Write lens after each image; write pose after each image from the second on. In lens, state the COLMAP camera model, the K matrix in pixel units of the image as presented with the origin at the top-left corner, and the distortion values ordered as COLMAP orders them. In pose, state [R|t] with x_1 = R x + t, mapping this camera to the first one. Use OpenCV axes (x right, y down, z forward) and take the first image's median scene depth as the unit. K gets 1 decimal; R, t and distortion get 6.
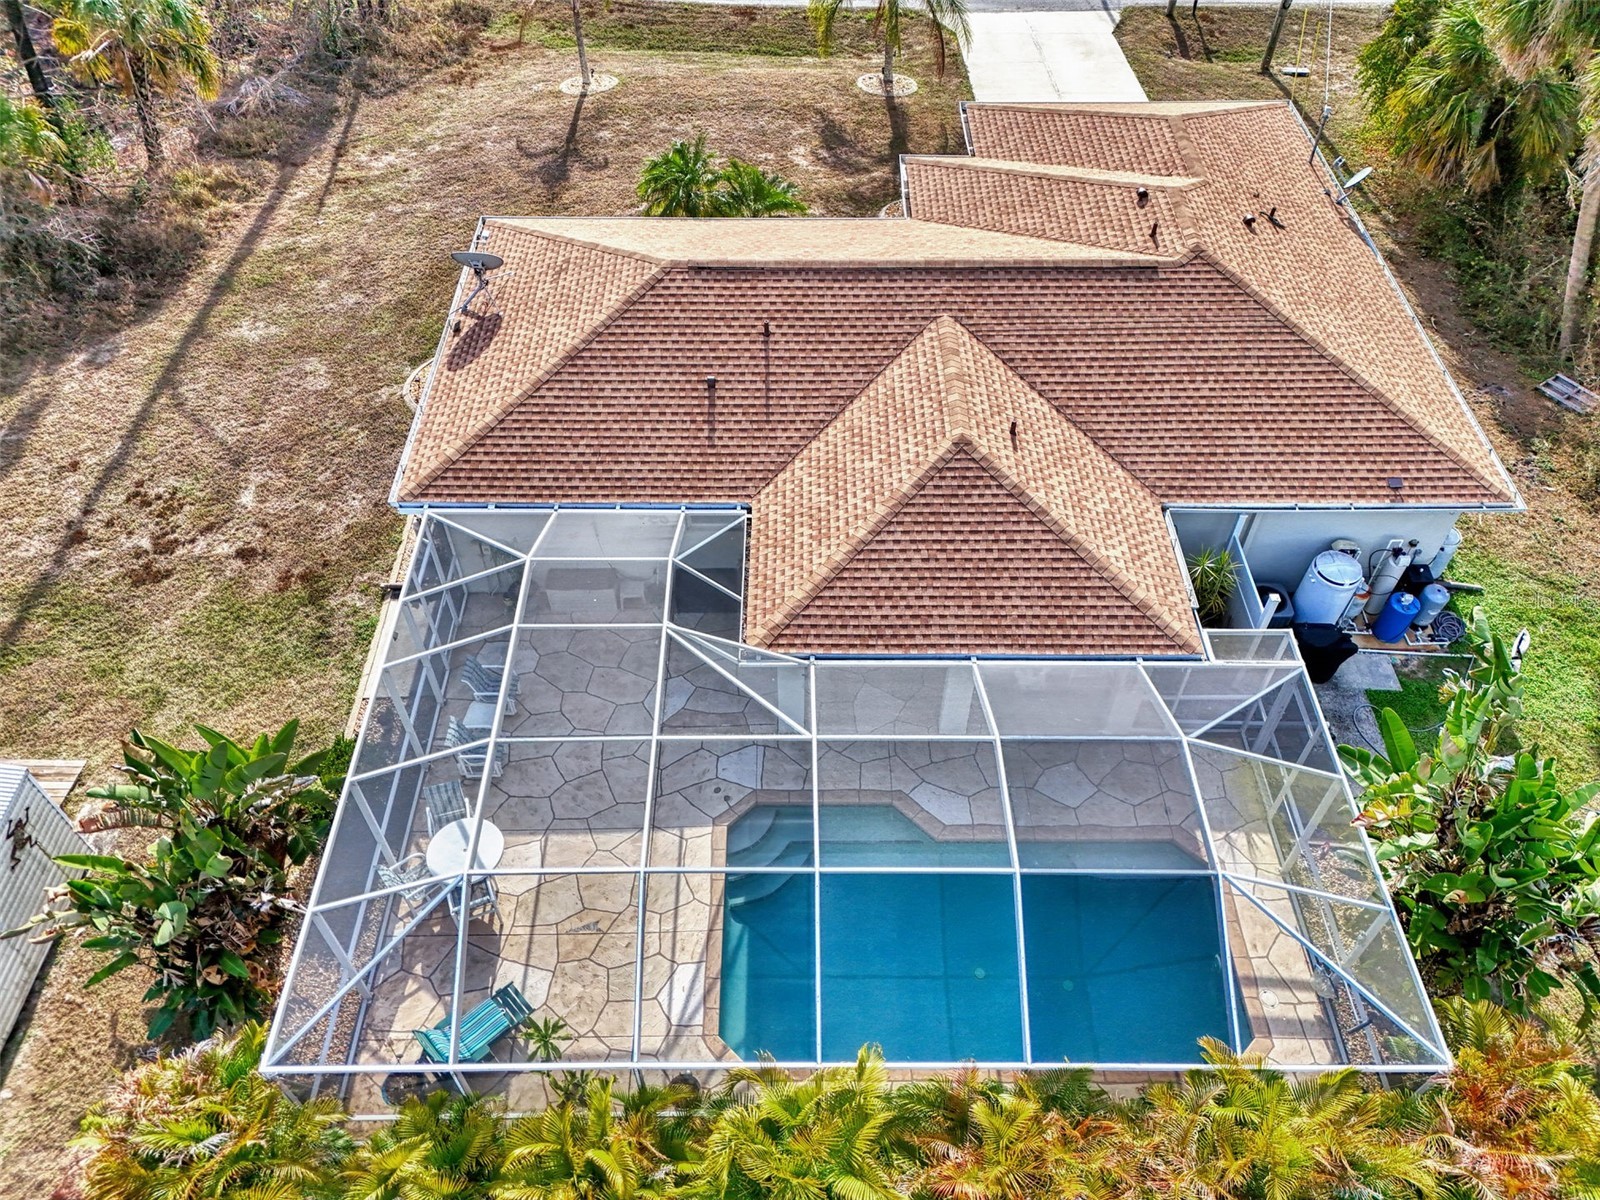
lens RADIAL K [[1187.4, 0, 802.0], [0, 1187.4, 607.4], [0, 0, 1]] dist [0.046198, -0.045847]
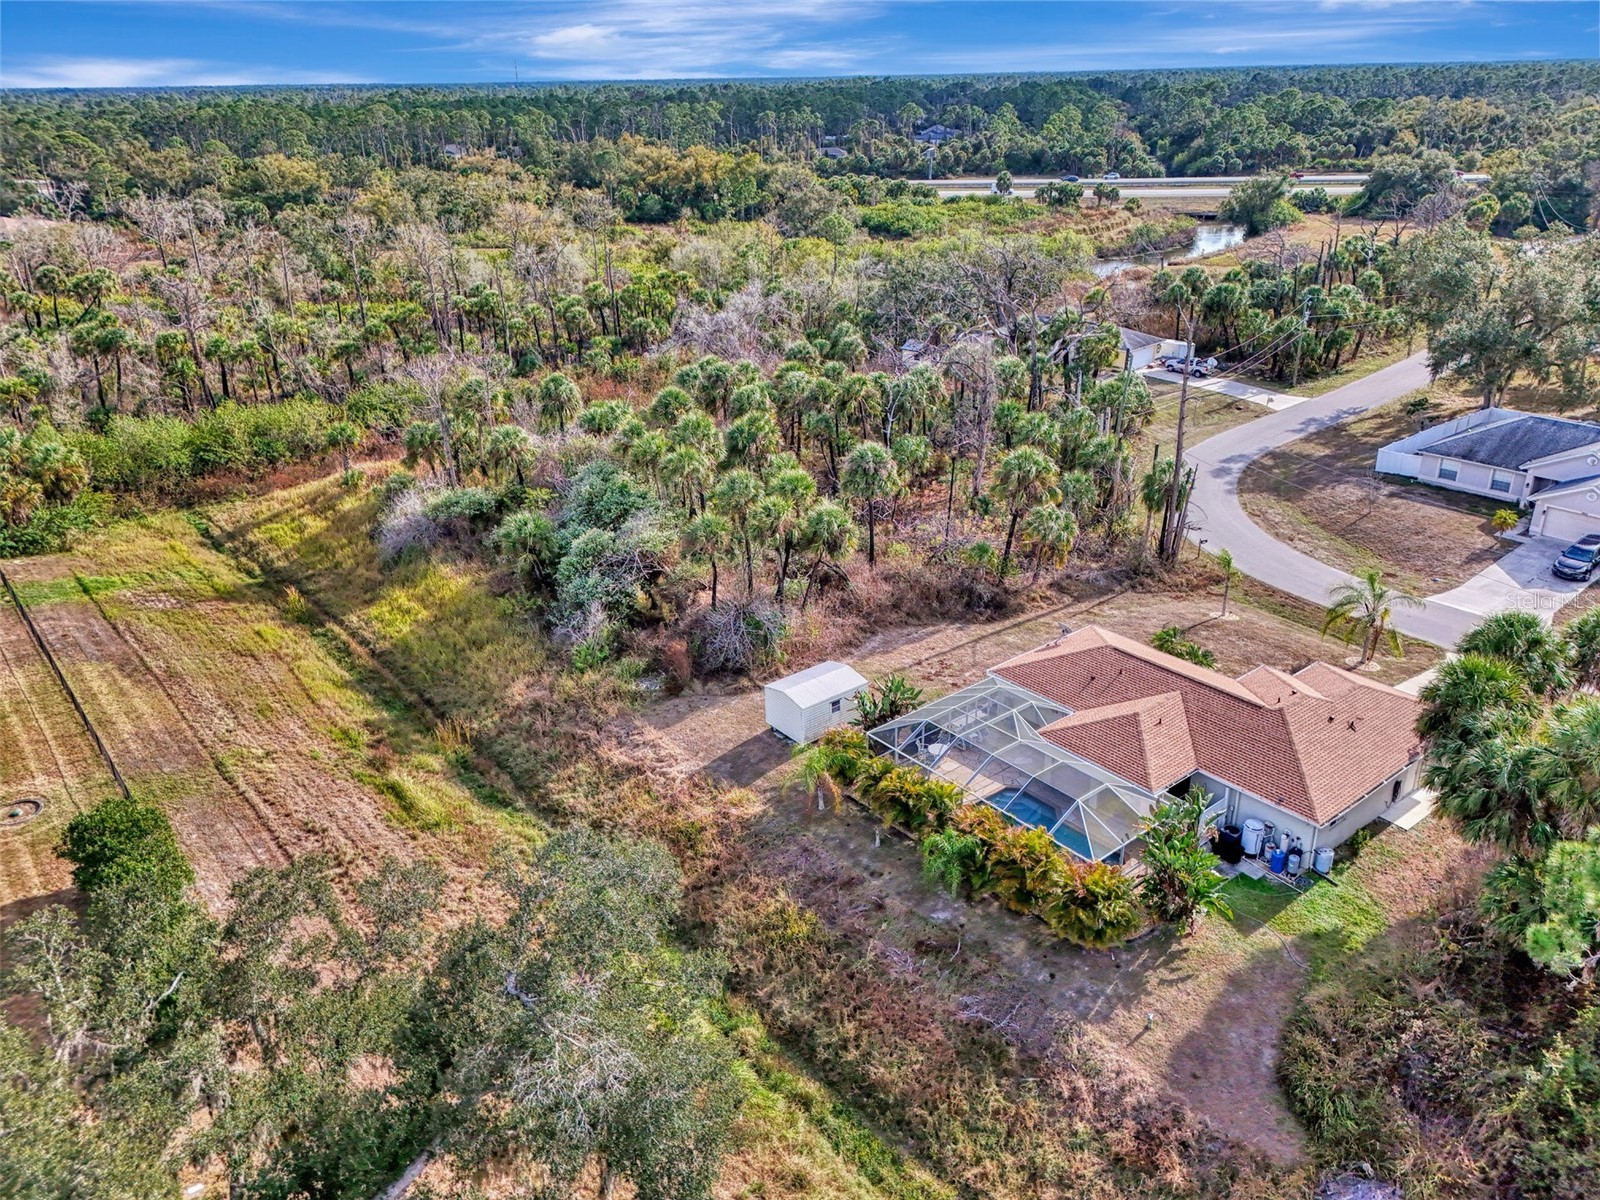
lens RADIAL K [[1187.4, 0, 780.6], [0, 1187.4, 592.9], [0, 0, 1]] dist [0.046198, -0.045847]
pose [[0.618487, 0.291326, -0.729797, 1.306139], [-0.570629, 0.805022, -0.162241, 0.477717], [0.540238, 0.516787, 0.664134, -1.266958]]
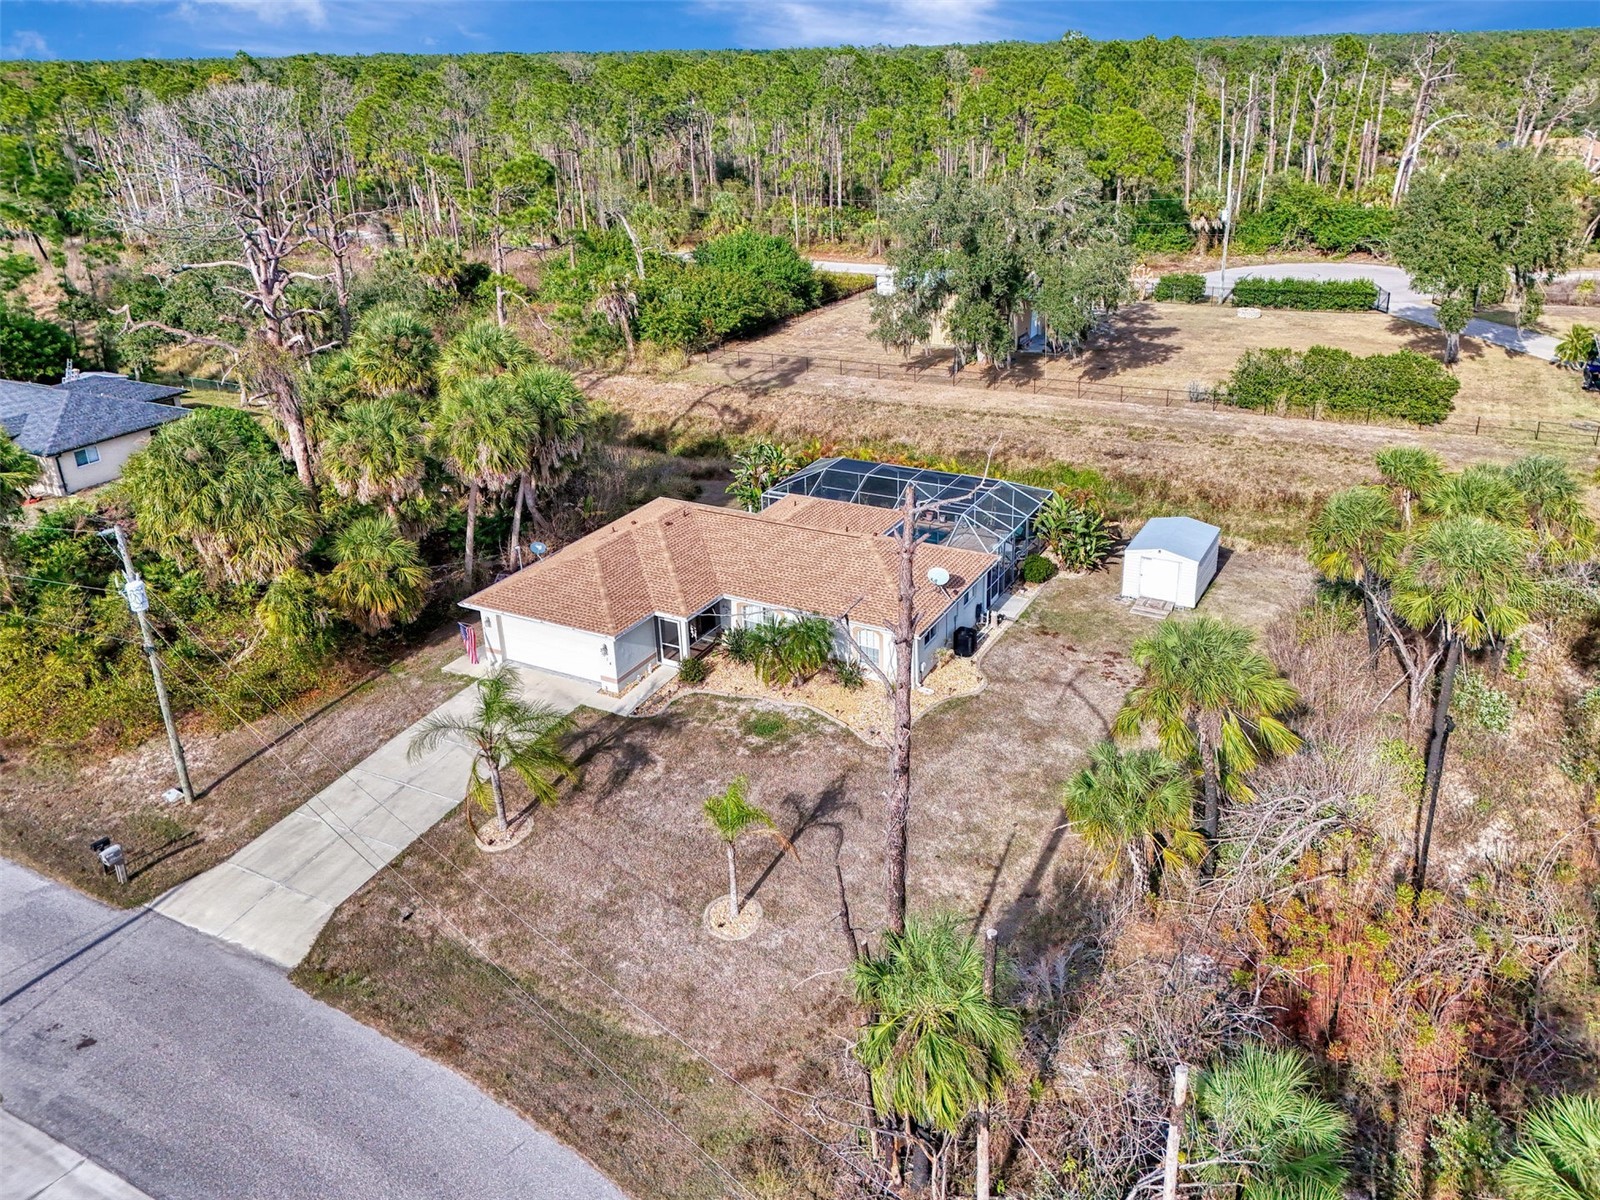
lens RADIAL K [[1187.4, 0, 829.5], [0, 1187.4, 569.4], [0, 0, 1]] dist [0.046198, -0.045847]
pose [[-0.881282, -0.179508, 0.437172, -0.965513], [0.366278, 0.325110, 0.871862, -2.094130], [-0.298636, 0.928483, -0.220764, 1.421856]]
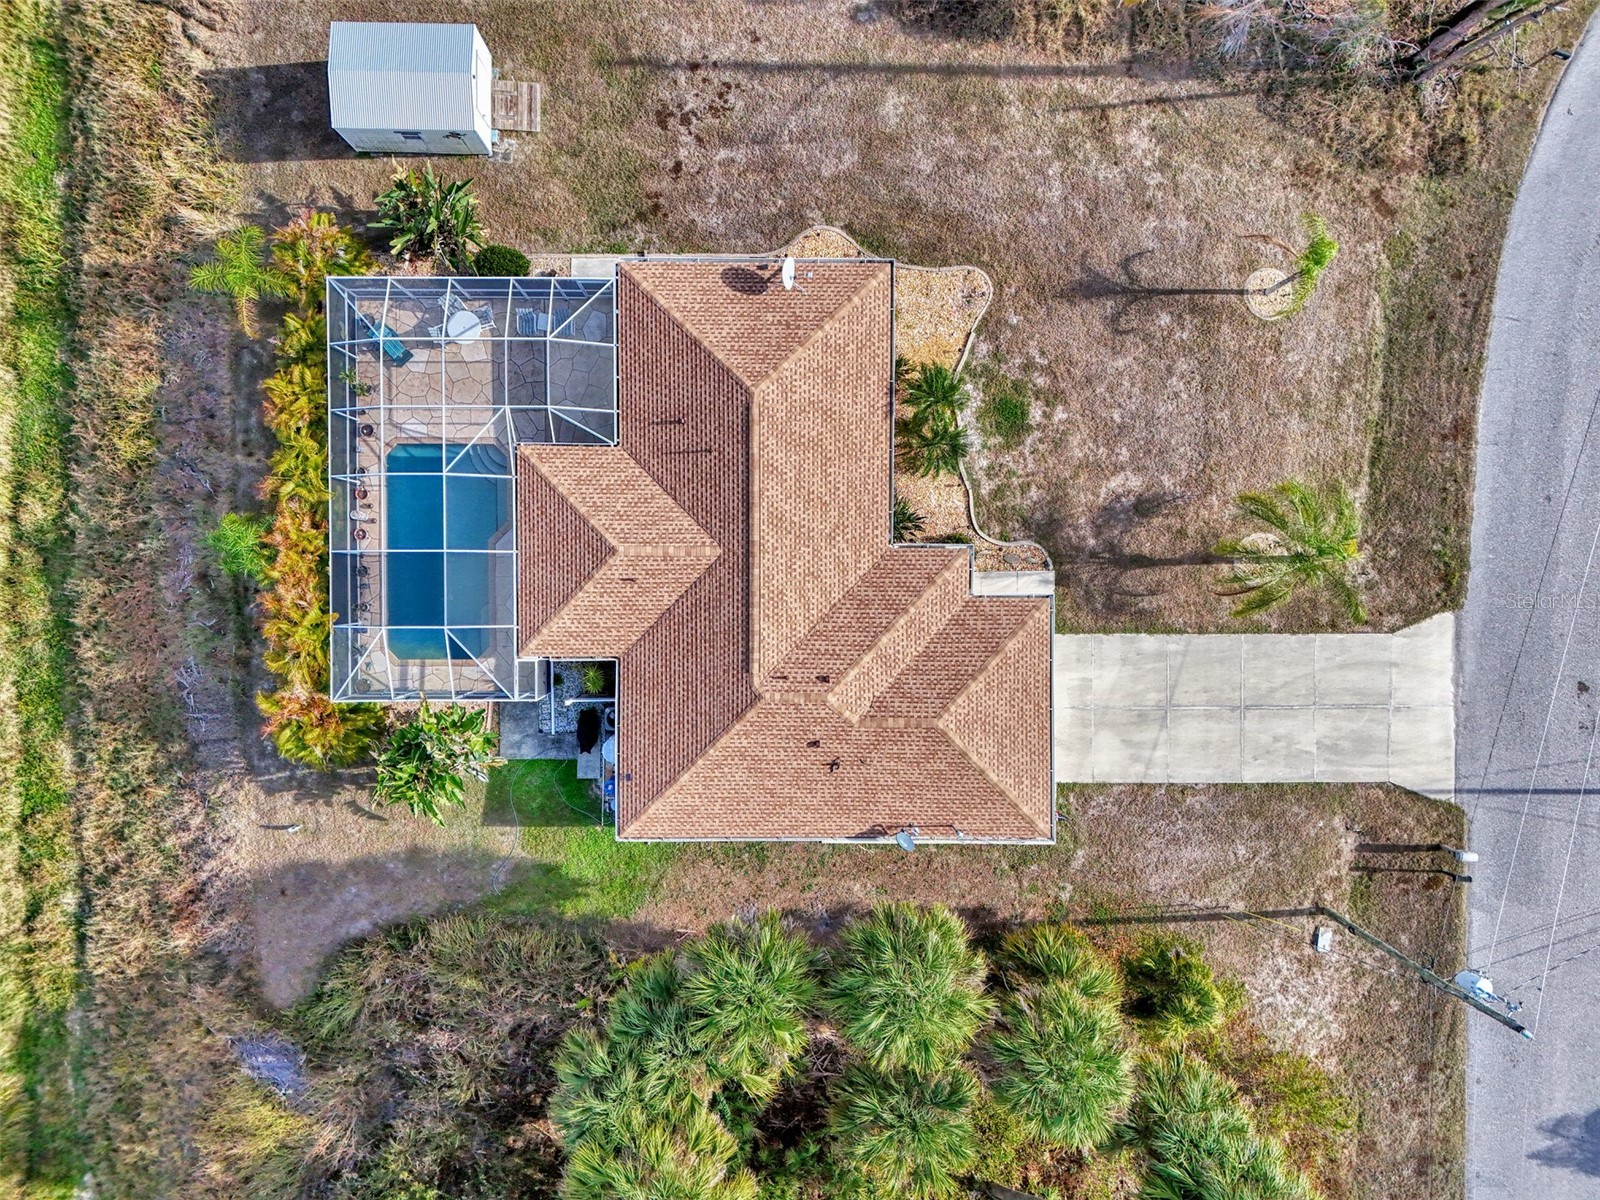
lens RADIAL K [[1187.4, 0, 801.3], [0, 1187.4, 594.7], [0, 0, 1]] dist [0.046198, -0.045847]
pose [[-0.003165, 0.999731, 0.022968, 0.125643], [-0.762695, -0.017268, 0.646527, -1.286440], [0.646750, -0.015471, 0.762545, -0.238596]]
